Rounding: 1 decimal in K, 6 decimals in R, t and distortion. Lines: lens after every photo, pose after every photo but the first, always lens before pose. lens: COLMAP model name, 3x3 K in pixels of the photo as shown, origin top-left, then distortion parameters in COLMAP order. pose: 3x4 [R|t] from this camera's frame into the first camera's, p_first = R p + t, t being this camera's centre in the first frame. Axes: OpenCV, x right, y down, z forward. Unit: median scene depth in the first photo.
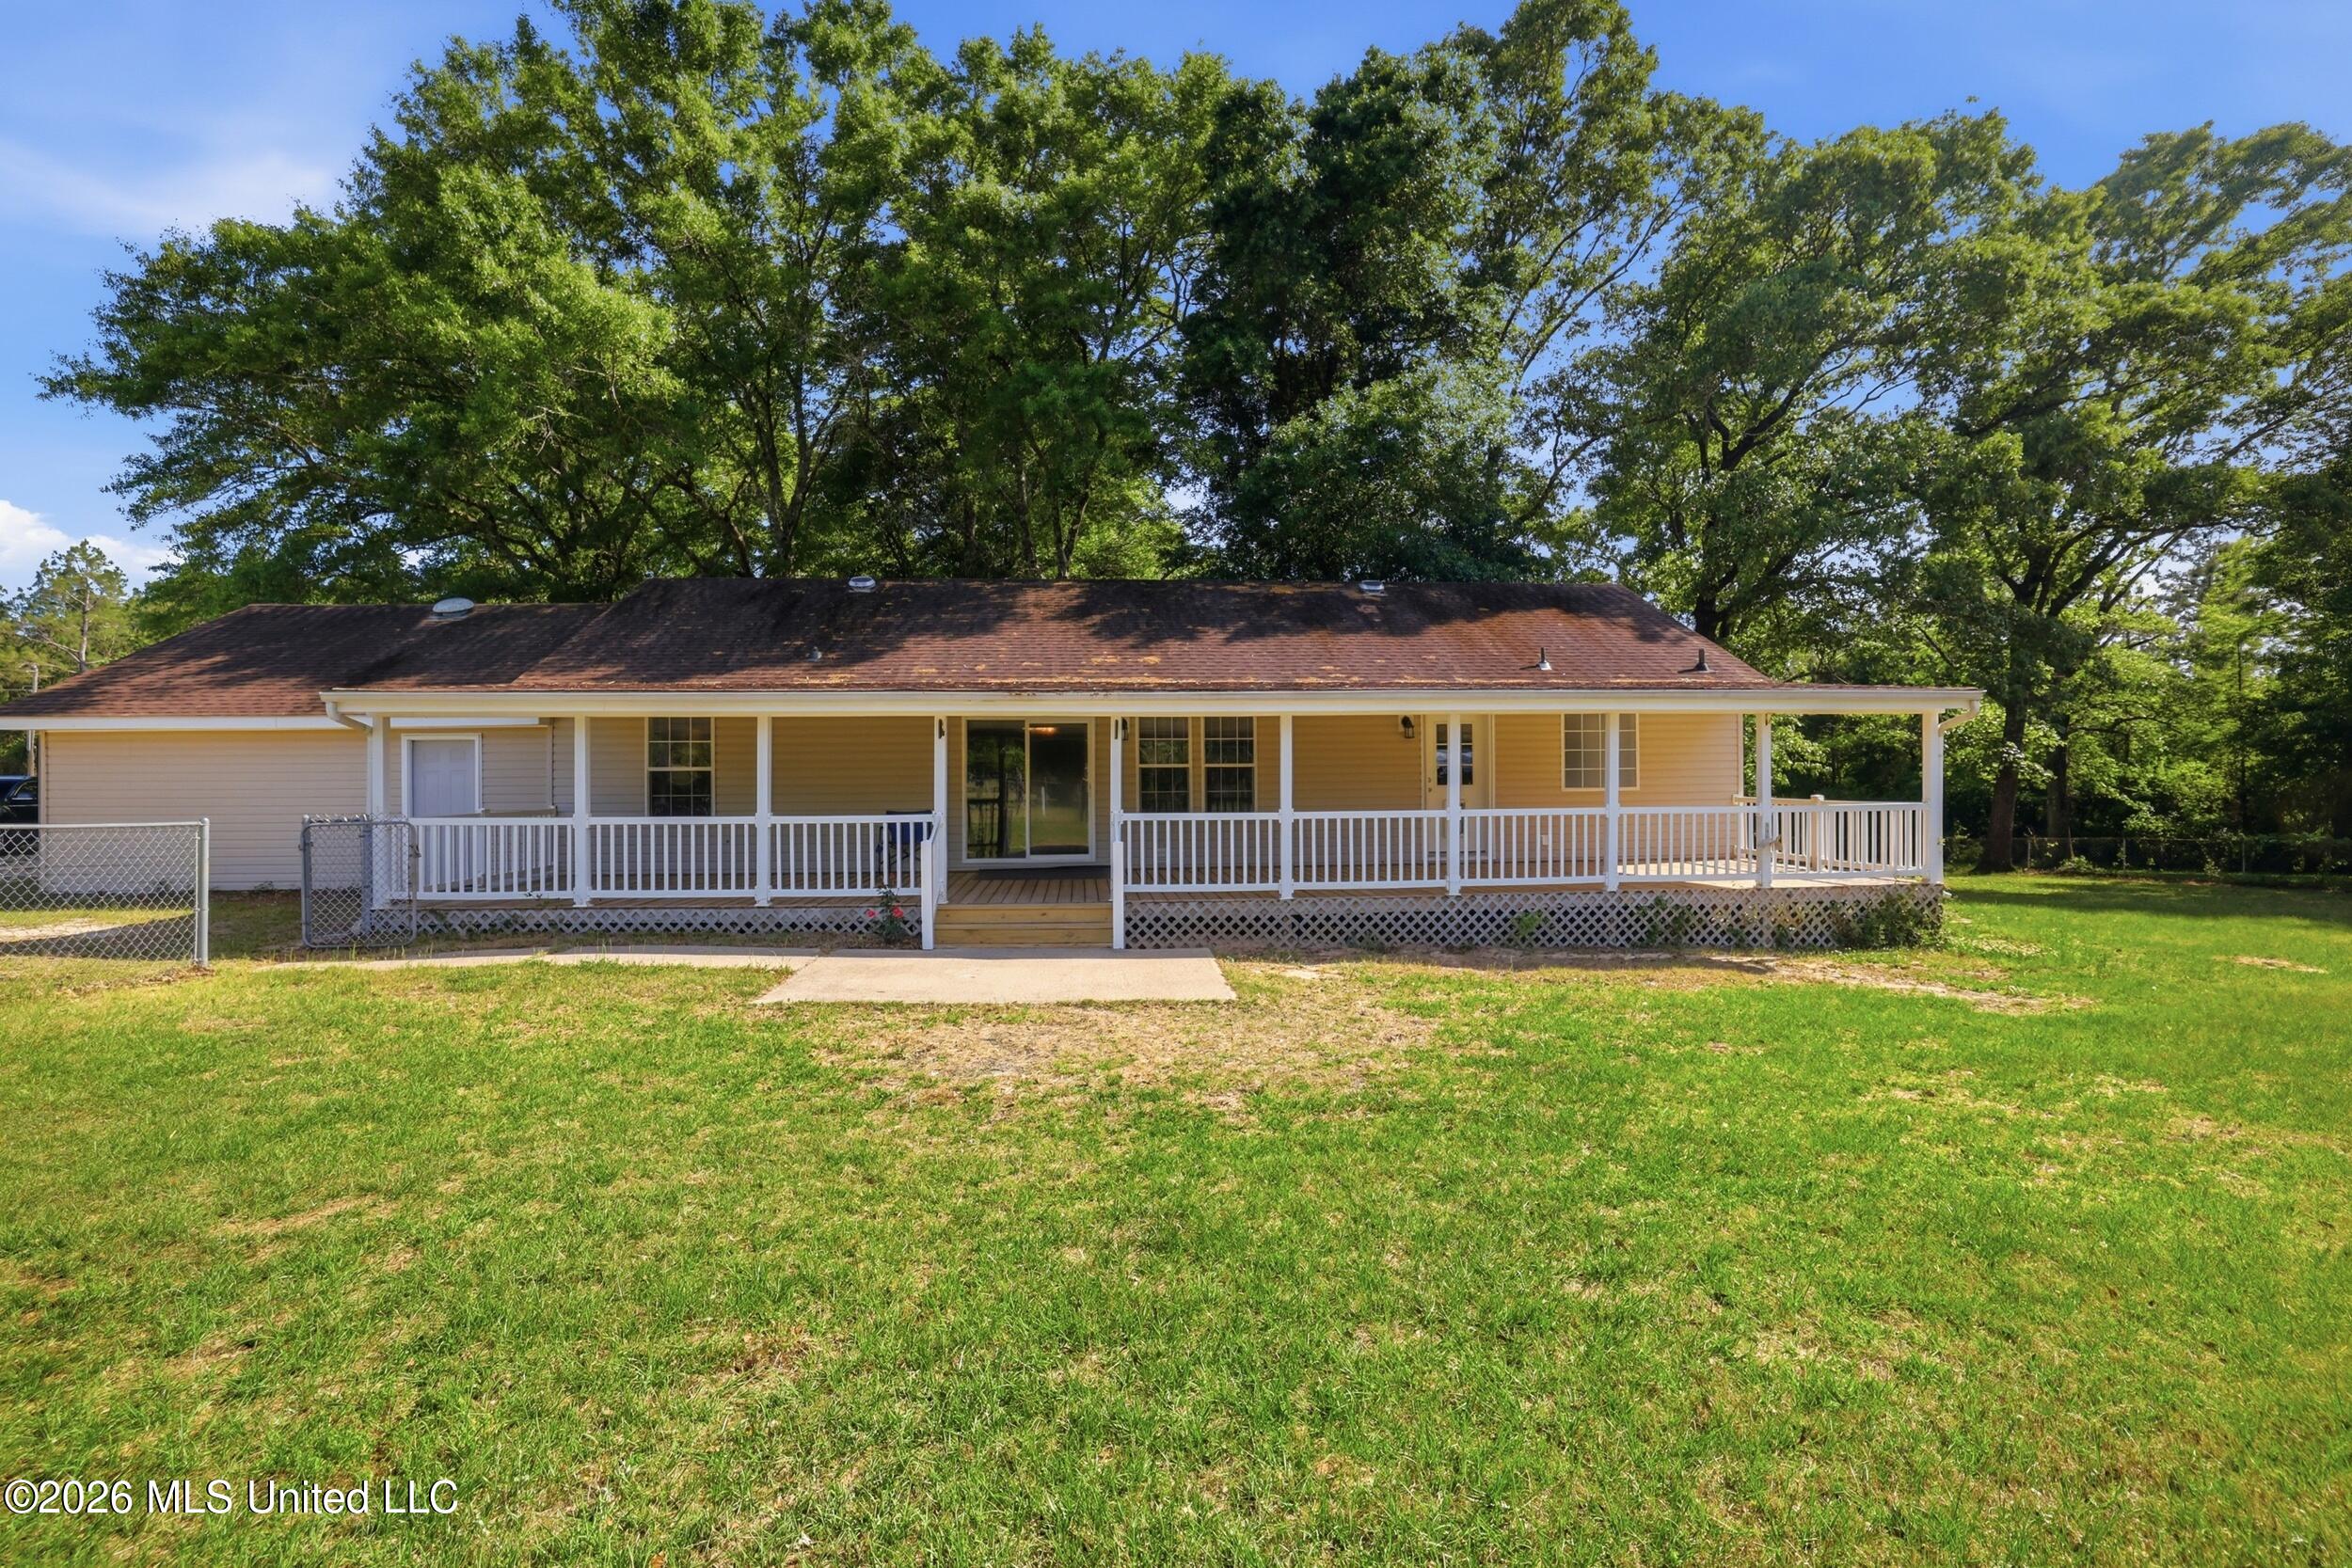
lens RADIAL K [[1054.4, 0, 1176.0], [0, 1054.4, 784.0], [0, 0, 1]] dist [-0.027231, 0.000087]
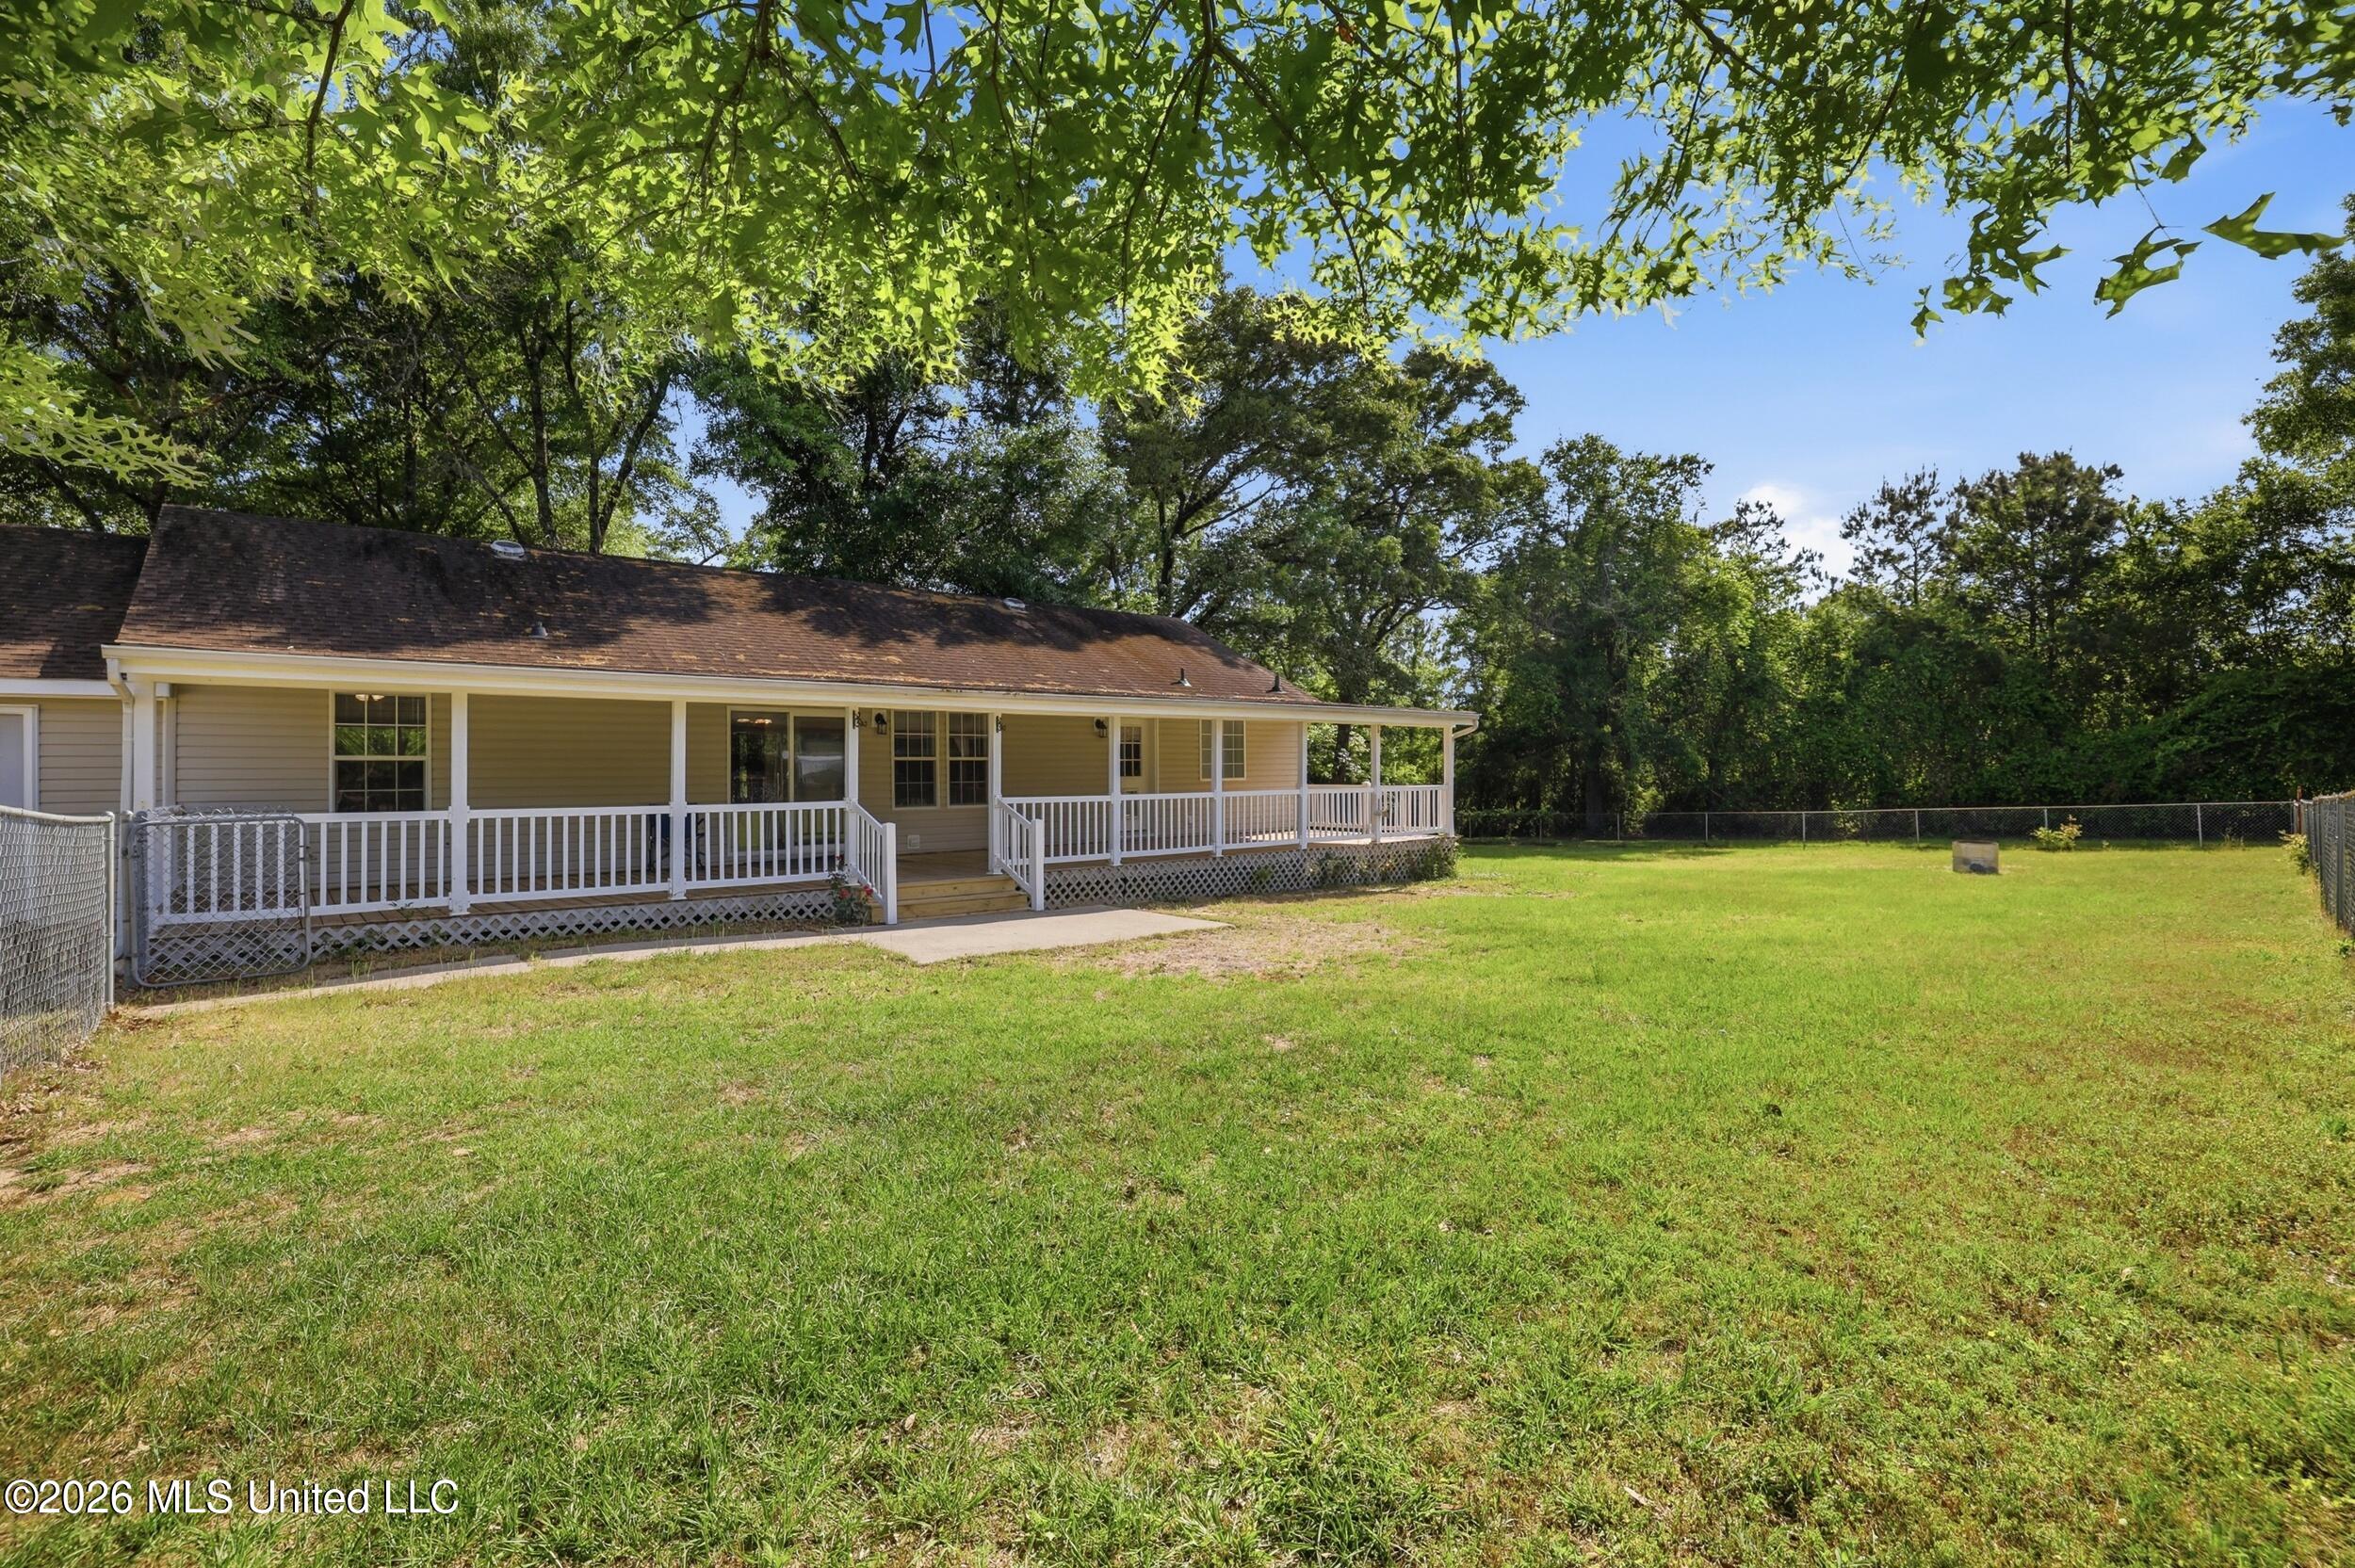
lens RADIAL K [[1024.3, 0, 1188.4], [0, 1024.3, 778.2], [0, 0, 1]] dist [-0.017671, 0.000226]
pose [[0.805741, -0.001258, 0.592267, -0.524830], [-0.000572, 0.999996, 0.002901, 0.001995], [-0.592268, -0.002676, 0.805736, -0.027000]]
